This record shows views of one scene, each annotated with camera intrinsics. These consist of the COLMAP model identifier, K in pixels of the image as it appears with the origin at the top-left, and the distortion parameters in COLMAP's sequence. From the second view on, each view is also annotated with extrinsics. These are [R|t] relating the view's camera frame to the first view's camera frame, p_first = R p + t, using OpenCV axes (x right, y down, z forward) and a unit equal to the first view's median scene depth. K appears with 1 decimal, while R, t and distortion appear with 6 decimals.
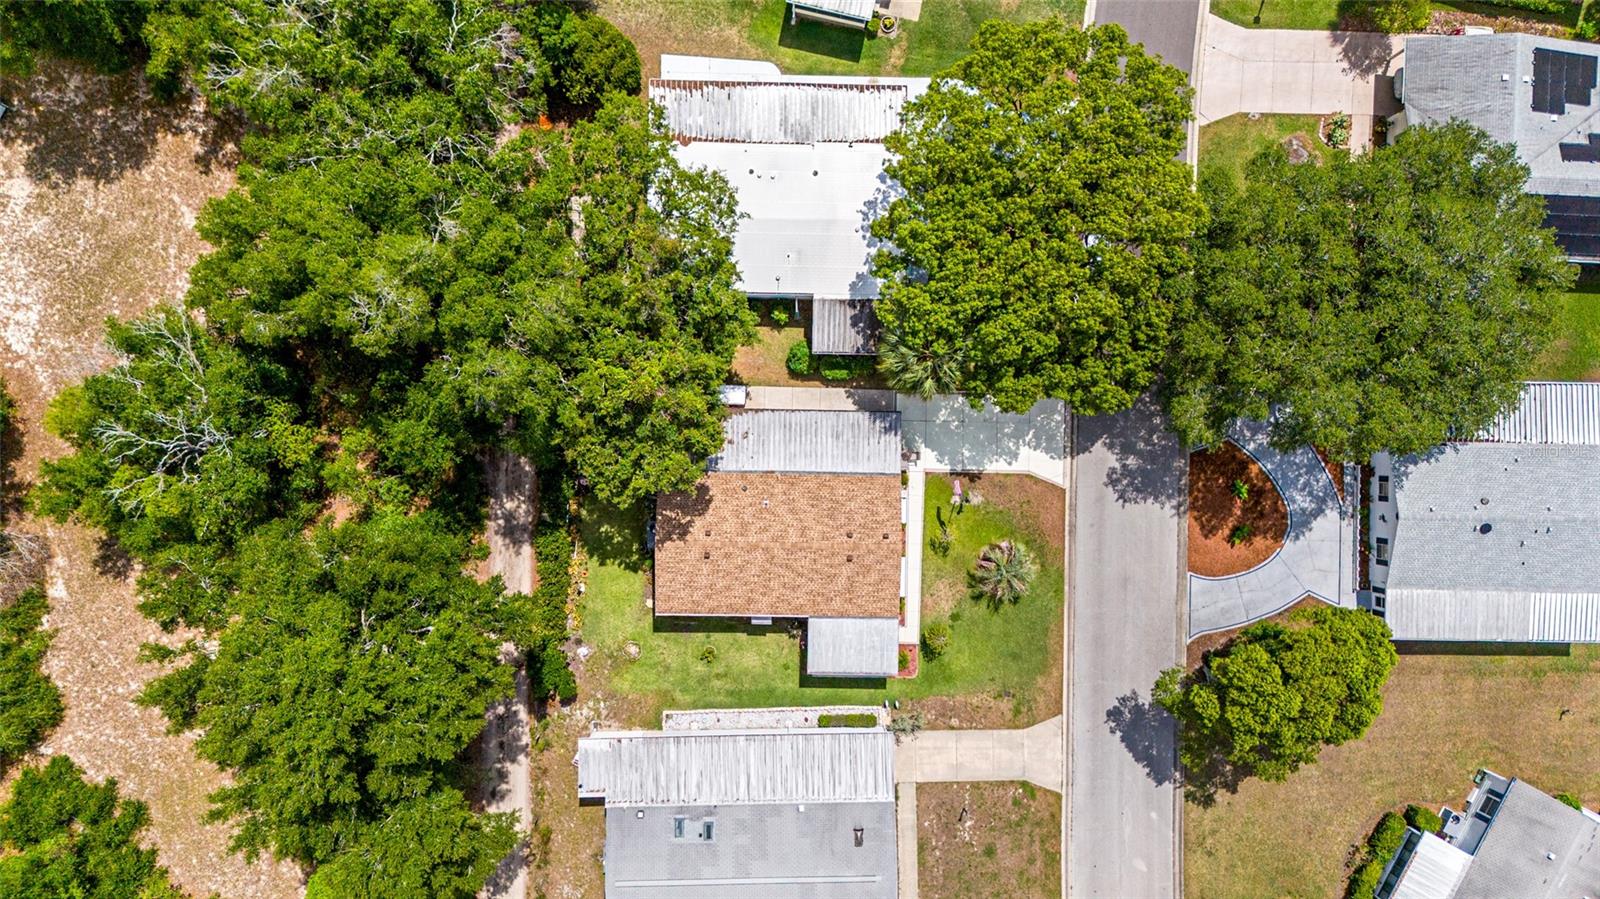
lens RADIAL K [[1192.8, 0, 795.5], [0, 1192.8, 455.5], [0, 0, 1]] dist [0.055859, -0.054312]
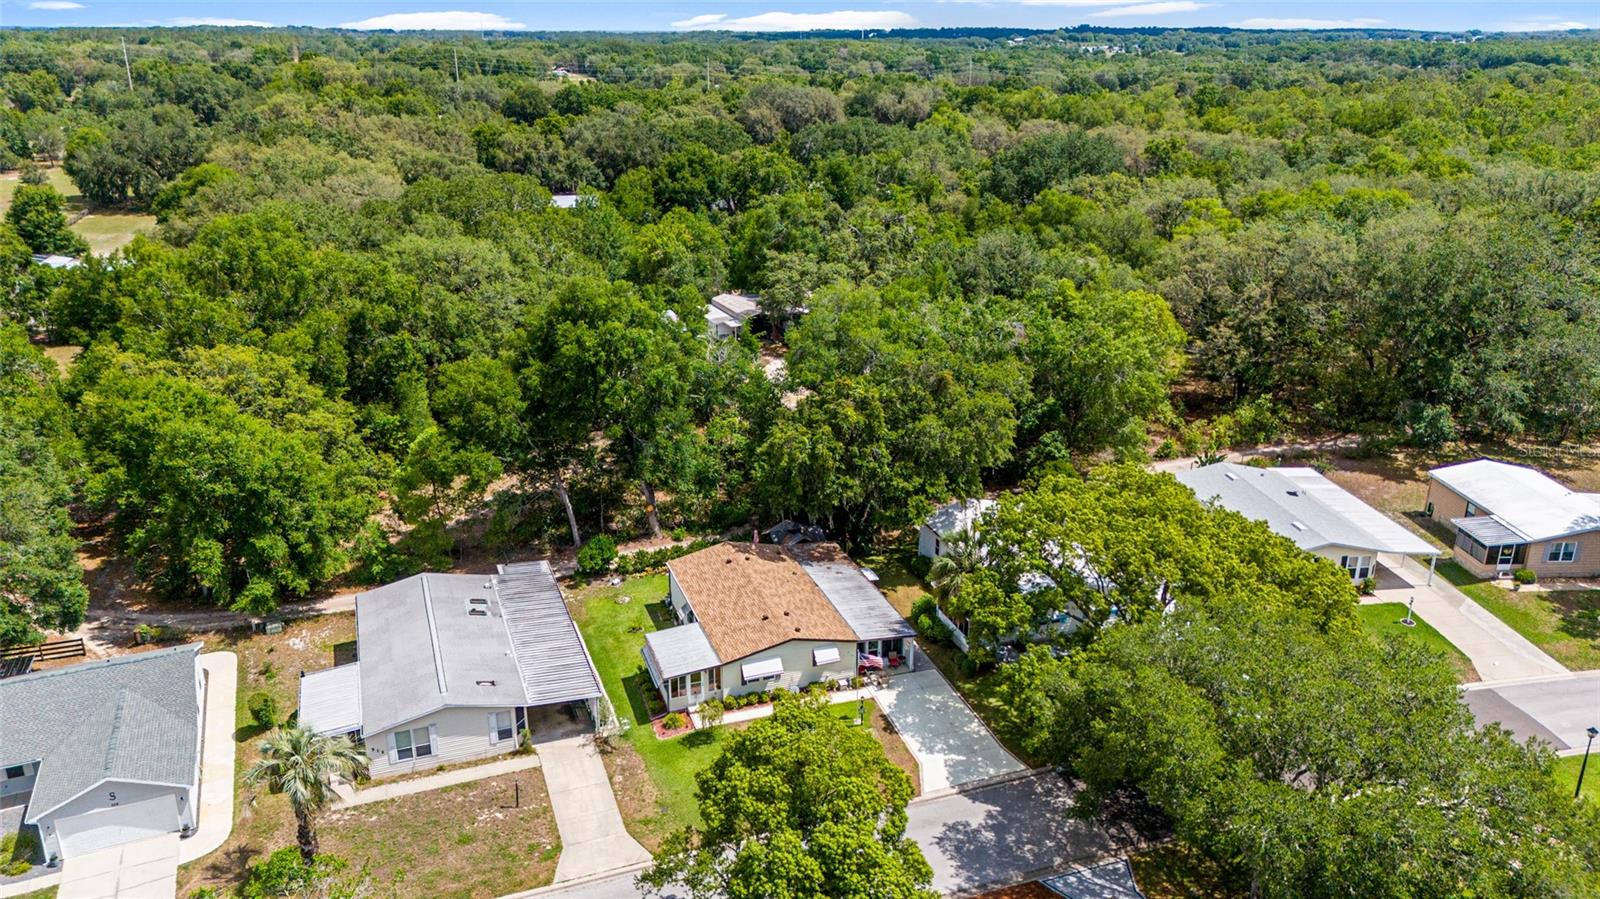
lens RADIAL K [[1192.8, 0, 811.1], [0, 1192.8, 444.7], [0, 0, 1]] dist [0.055859, -0.054312]
pose [[0.339367, 0.307553, -0.888955, 0.872652], [-0.940476, 0.129304, -0.314300, 0.332741], [0.018281, 0.942704, 0.333128, 0.490823]]
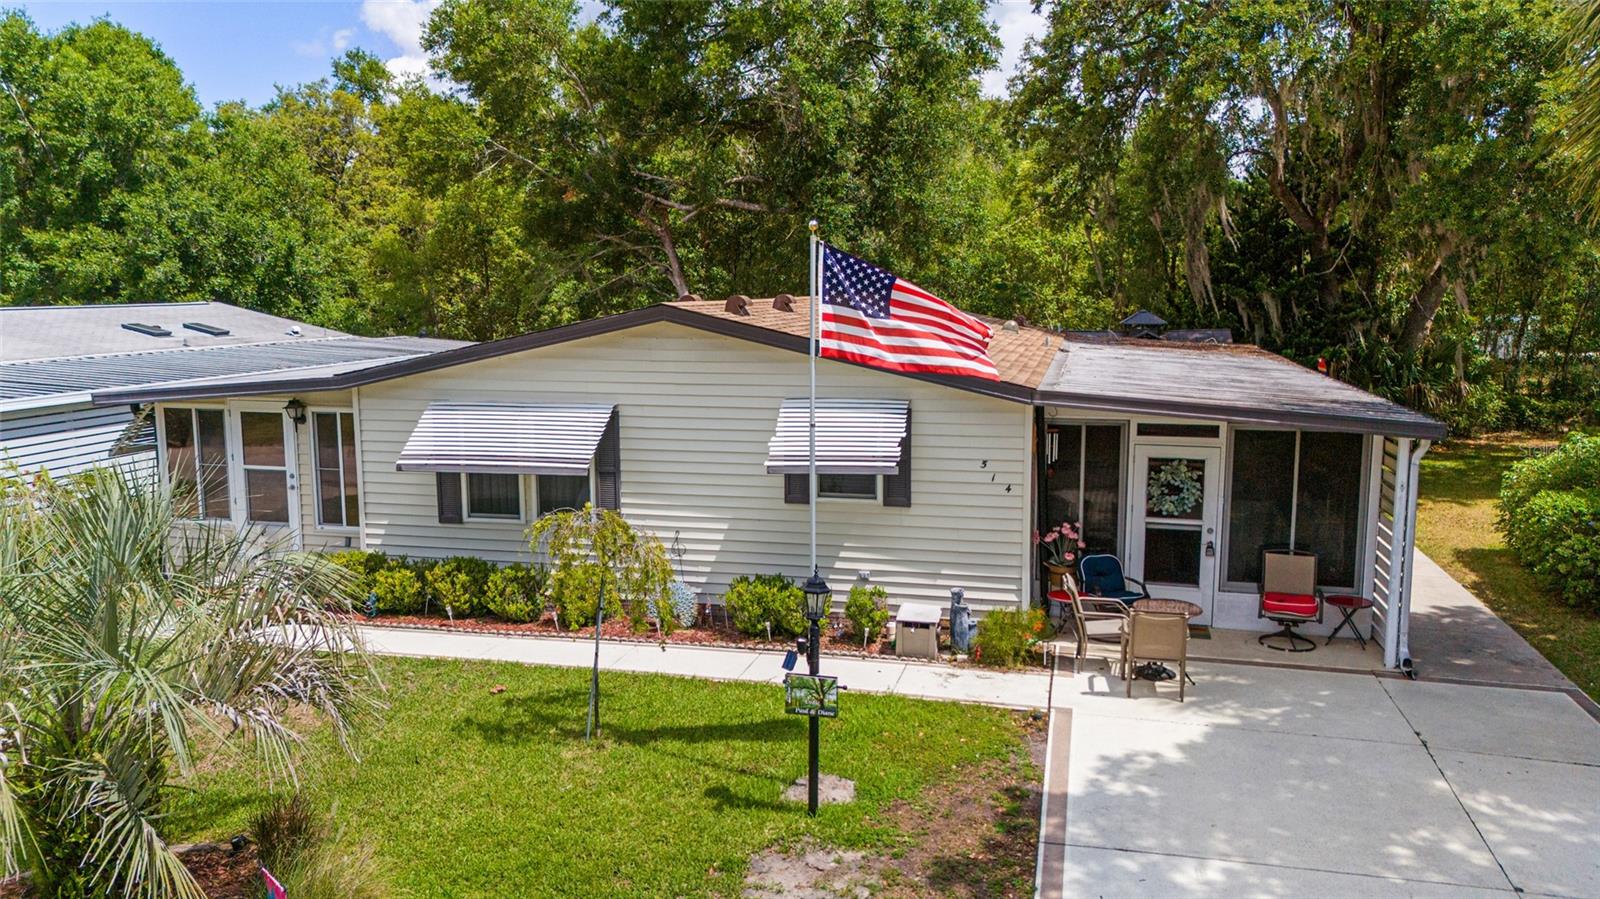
lens RADIAL K [[1192.8, 0, 789.7], [0, 1192.8, 460.3], [0, 0, 1]] dist [0.055859, -0.054312]
pose [[-0.232720, 0.136709, -0.962887, 0.254716], [-0.972276, -0.009490, 0.233642, 0.010009], [0.022804, 0.990566, 0.135127, 0.945149]]
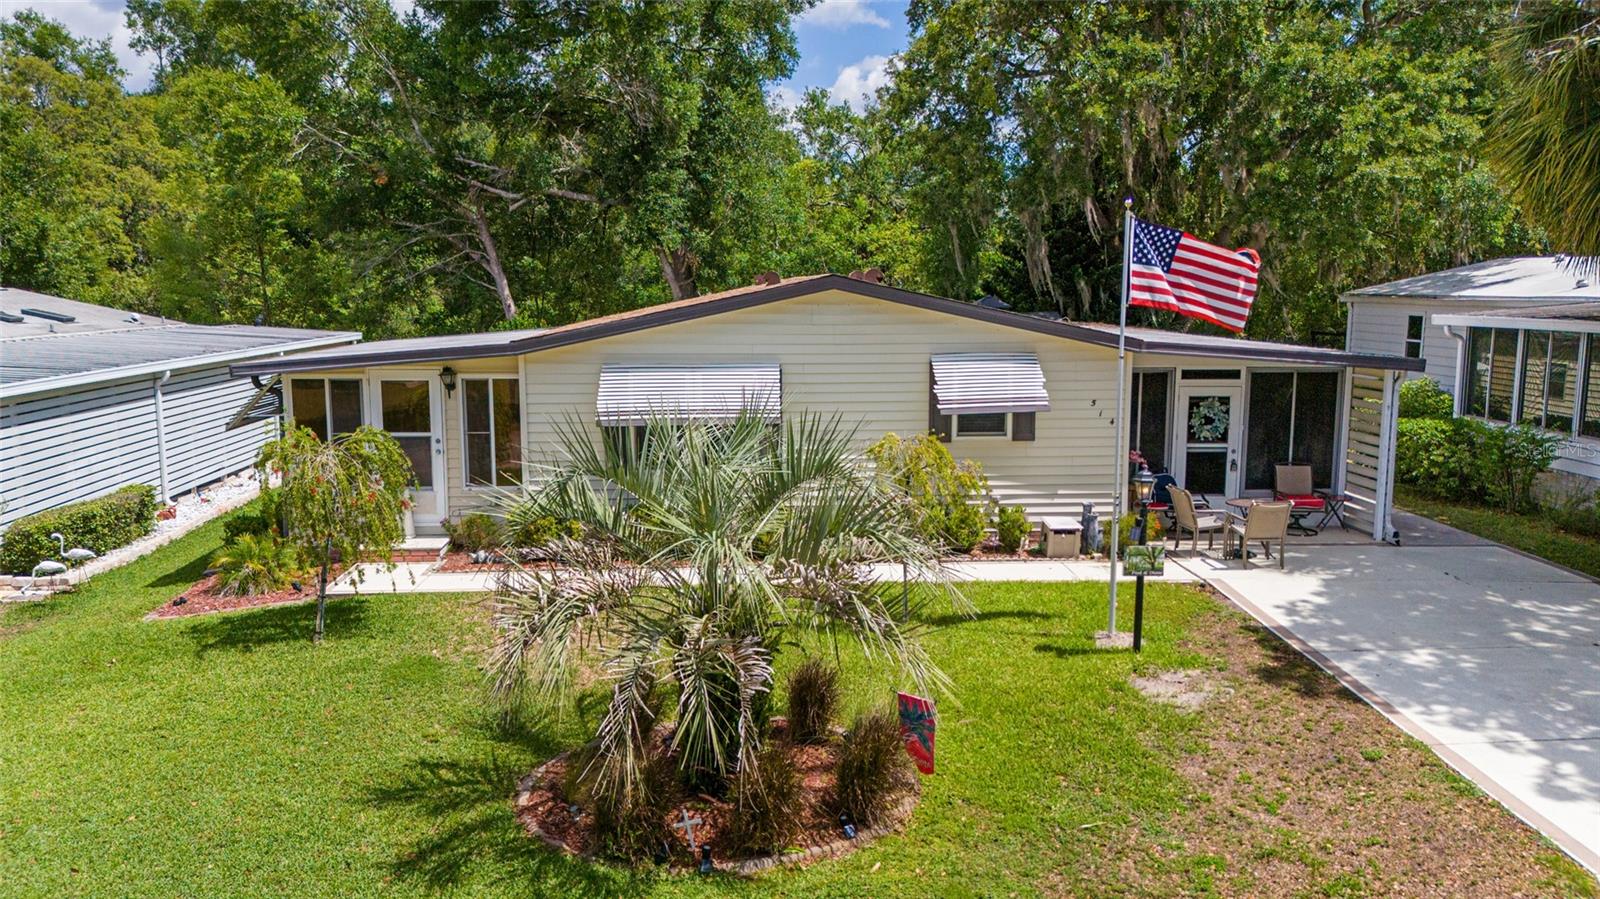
lens RADIAL K [[1192.8, 0, 797.4], [0, 1192.8, 465.6], [0, 0, 1]] dist [0.055859, -0.054312]
pose [[0.073643, 0.143485, -0.986909, 0.293852], [-0.997043, 0.032373, -0.069692, 0.093567], [0.021950, 0.989123, 0.145444, 0.948366]]
